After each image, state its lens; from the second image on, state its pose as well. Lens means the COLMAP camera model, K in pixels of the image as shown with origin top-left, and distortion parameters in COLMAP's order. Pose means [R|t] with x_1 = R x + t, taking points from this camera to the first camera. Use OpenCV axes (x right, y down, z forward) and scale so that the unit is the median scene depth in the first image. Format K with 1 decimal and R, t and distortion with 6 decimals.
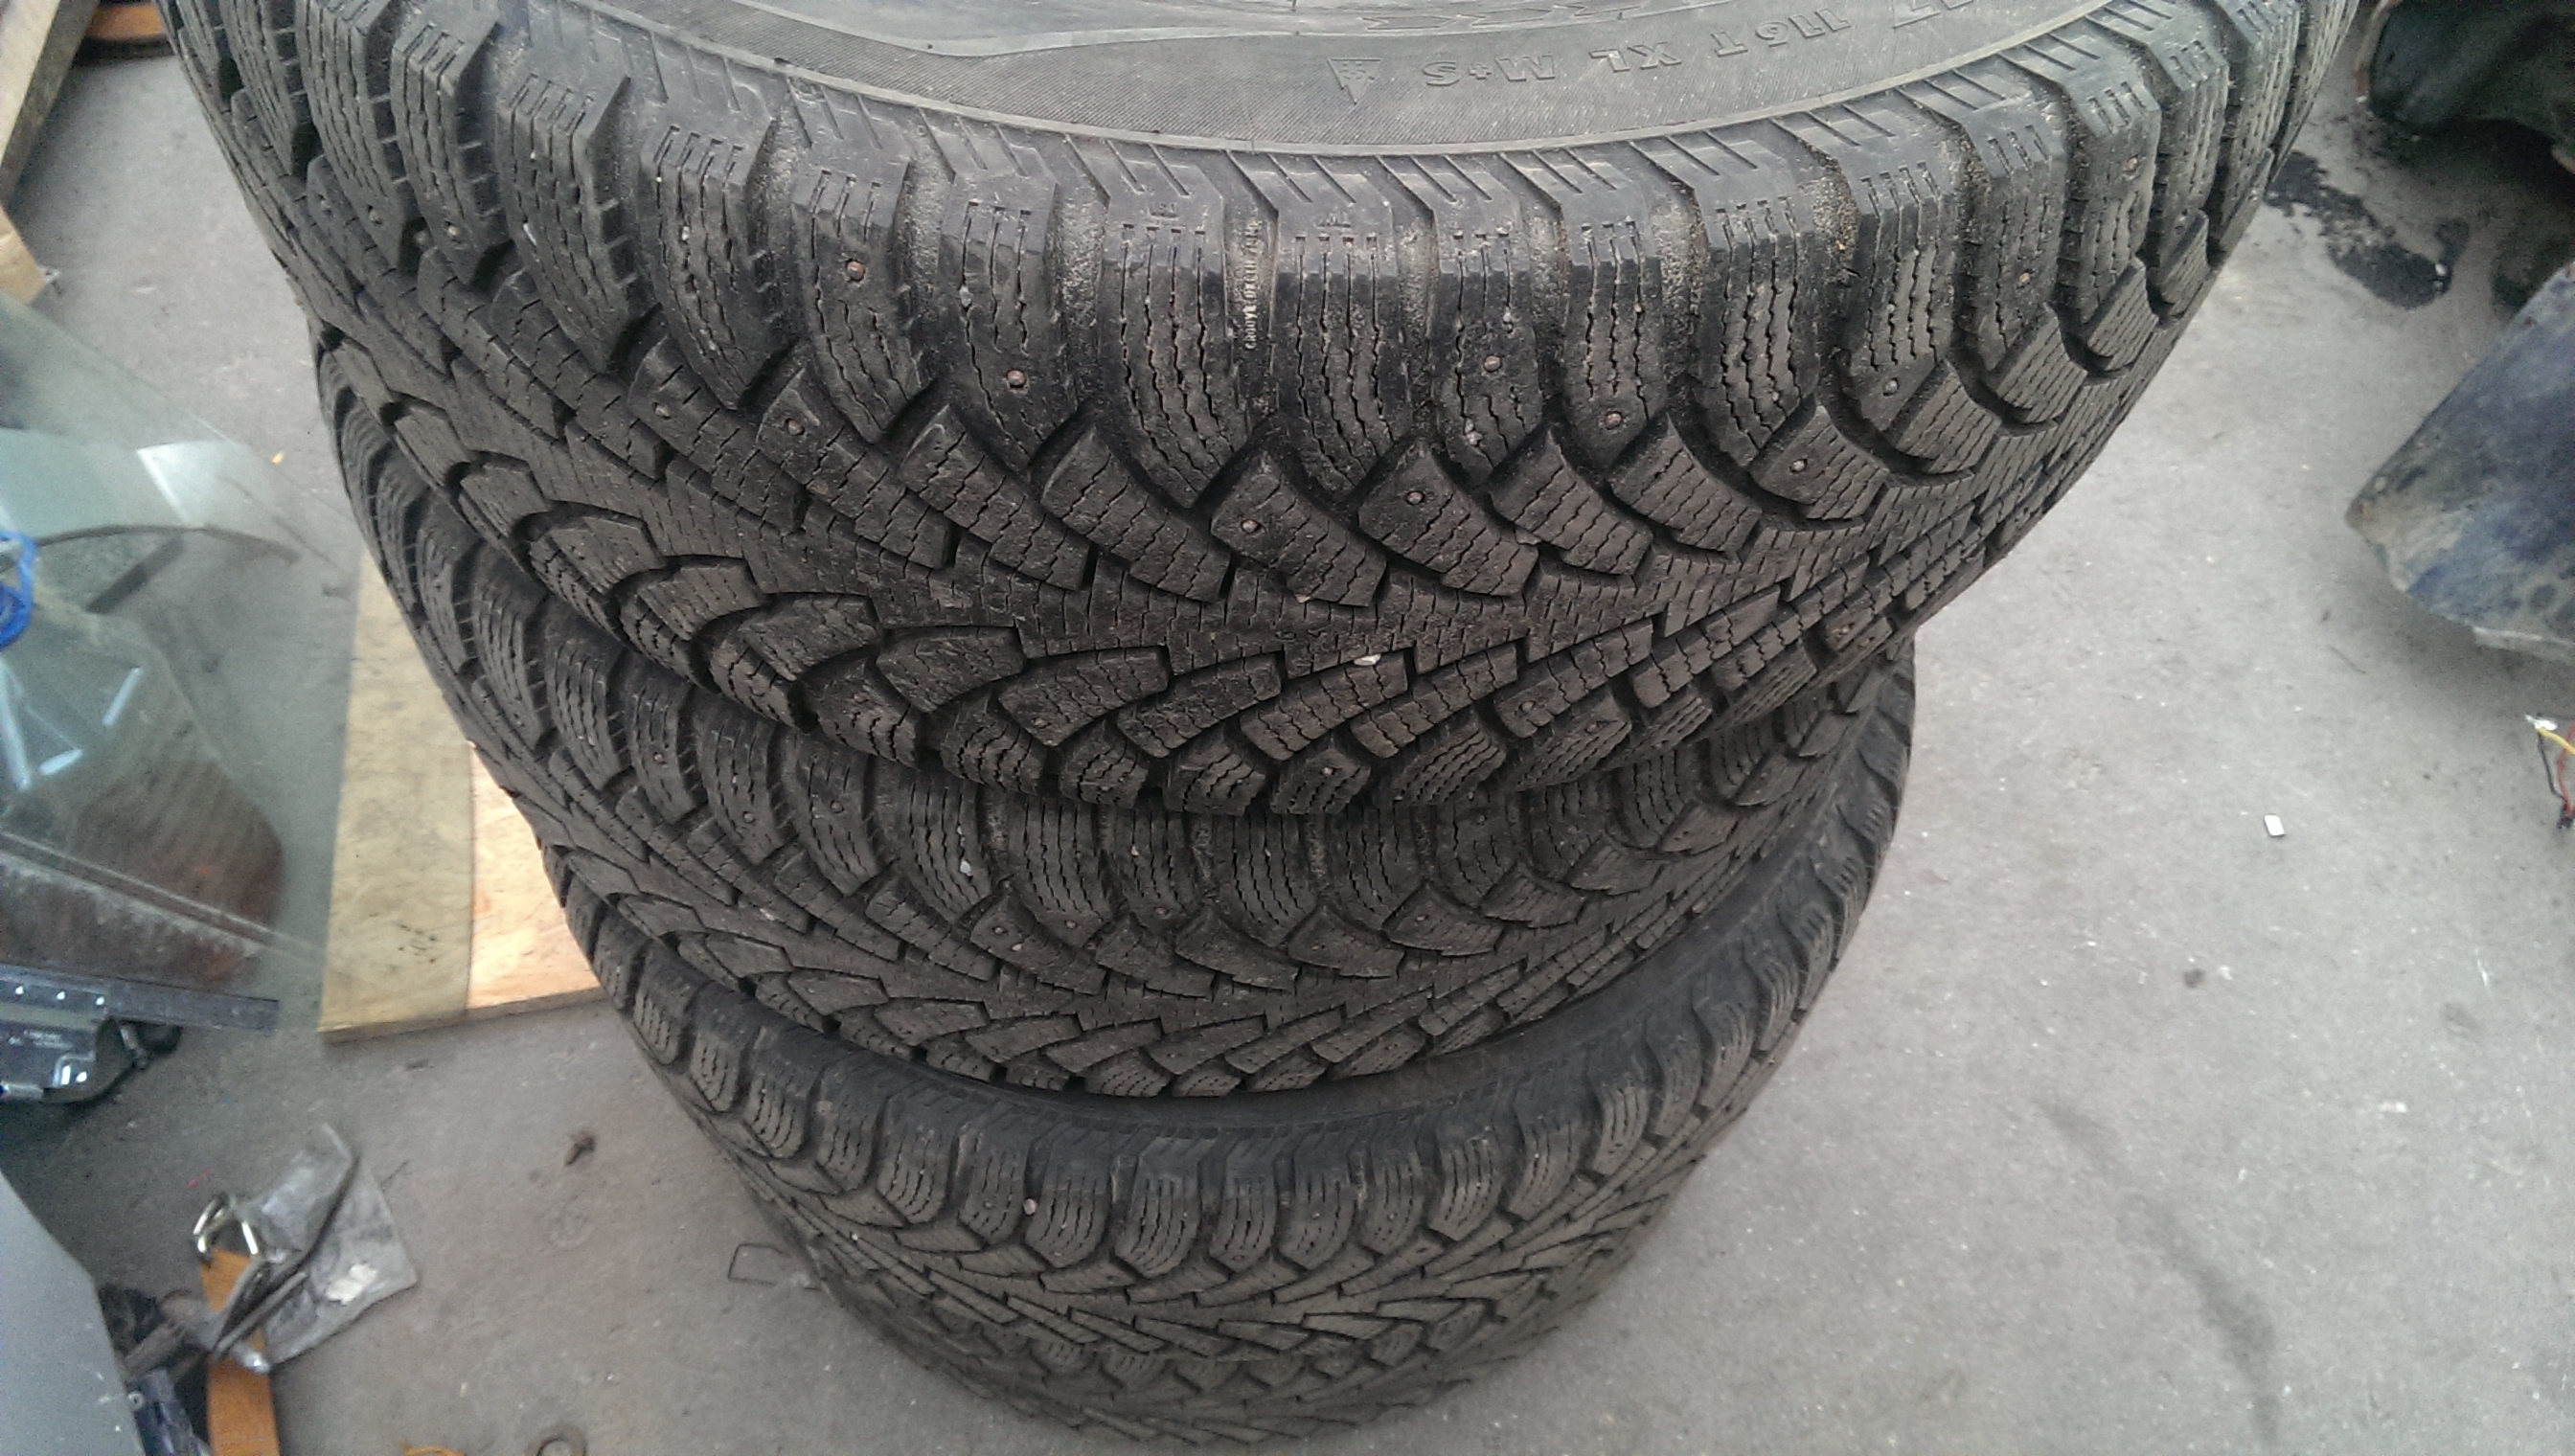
lens RADIAL K [[1889.1, 0, 1285.0], [0, 1889.1, 783.2], [0, 0, 1]] dist [0.050929, -0.126074]
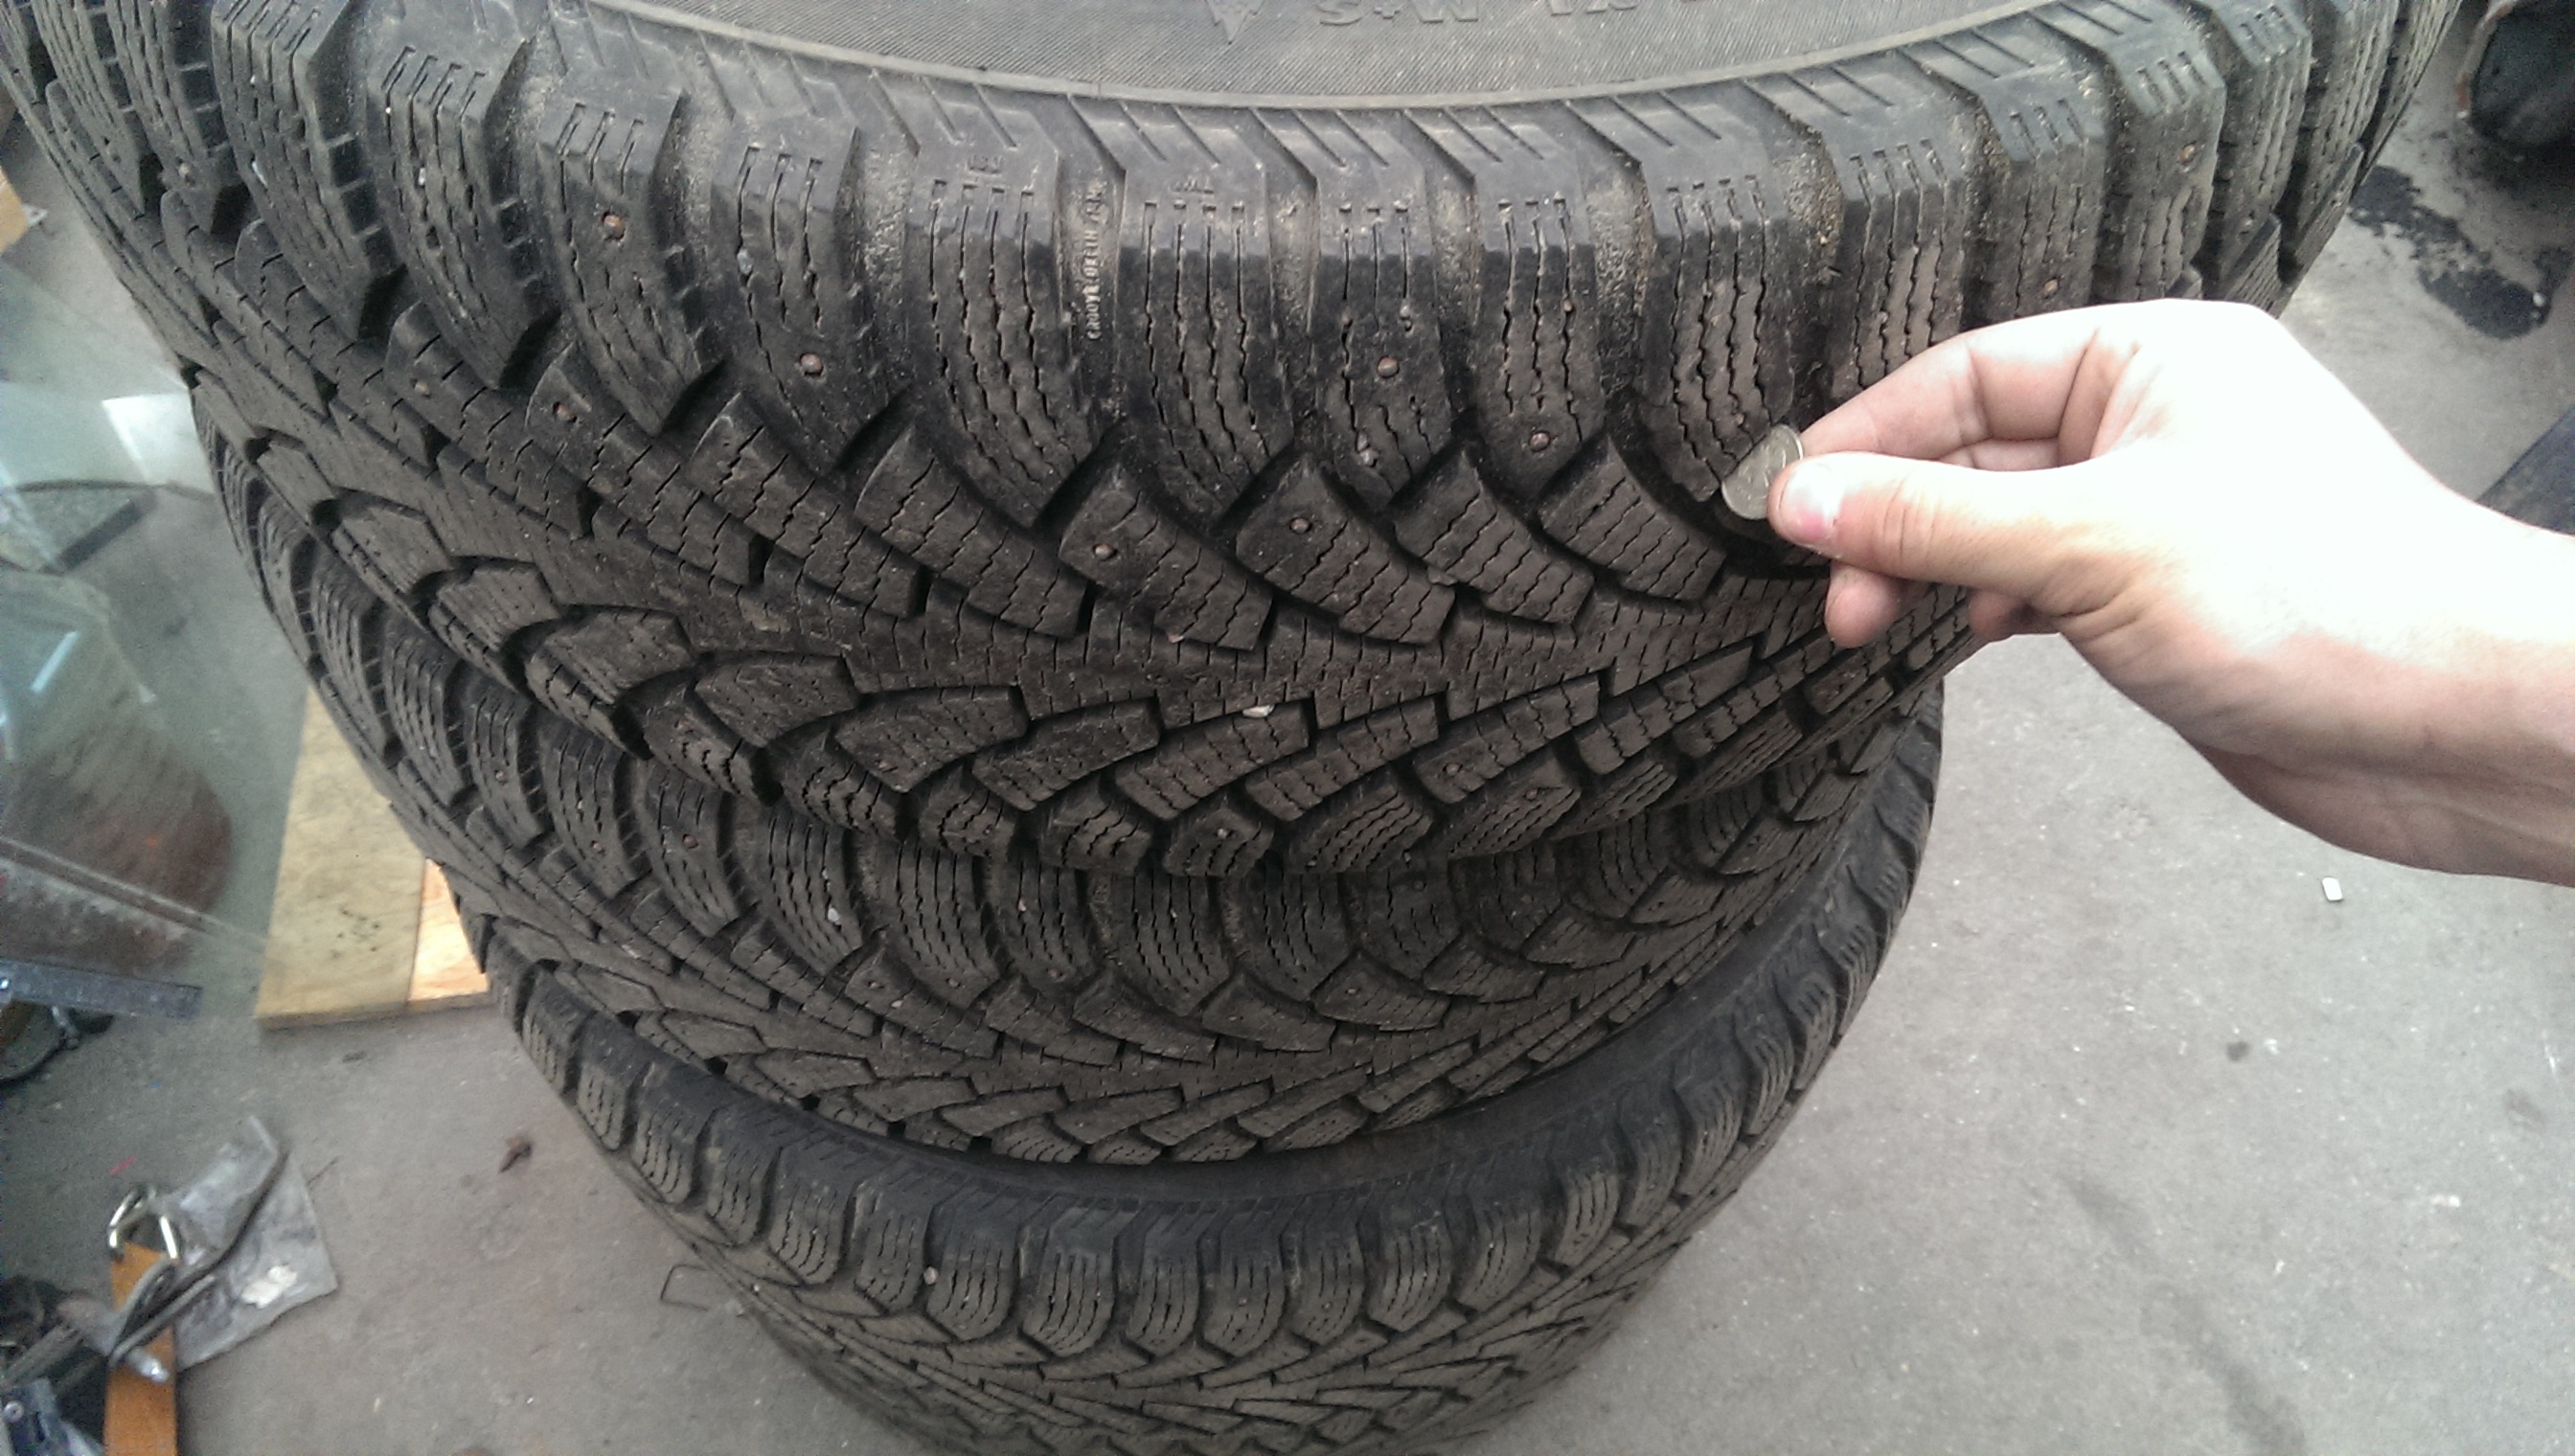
lens RADIAL K [[1929.1, 0, 1281.5], [0, 1929.1, 808.1], [0, 0, 1]] dist [0.025133, -0.081464]
pose [[0.998999, 0.040085, -0.019854, 0.066031], [-0.039810, 0.999108, 0.014083, -0.031111], [0.020401, -0.013278, 0.999704, 0.122930]]
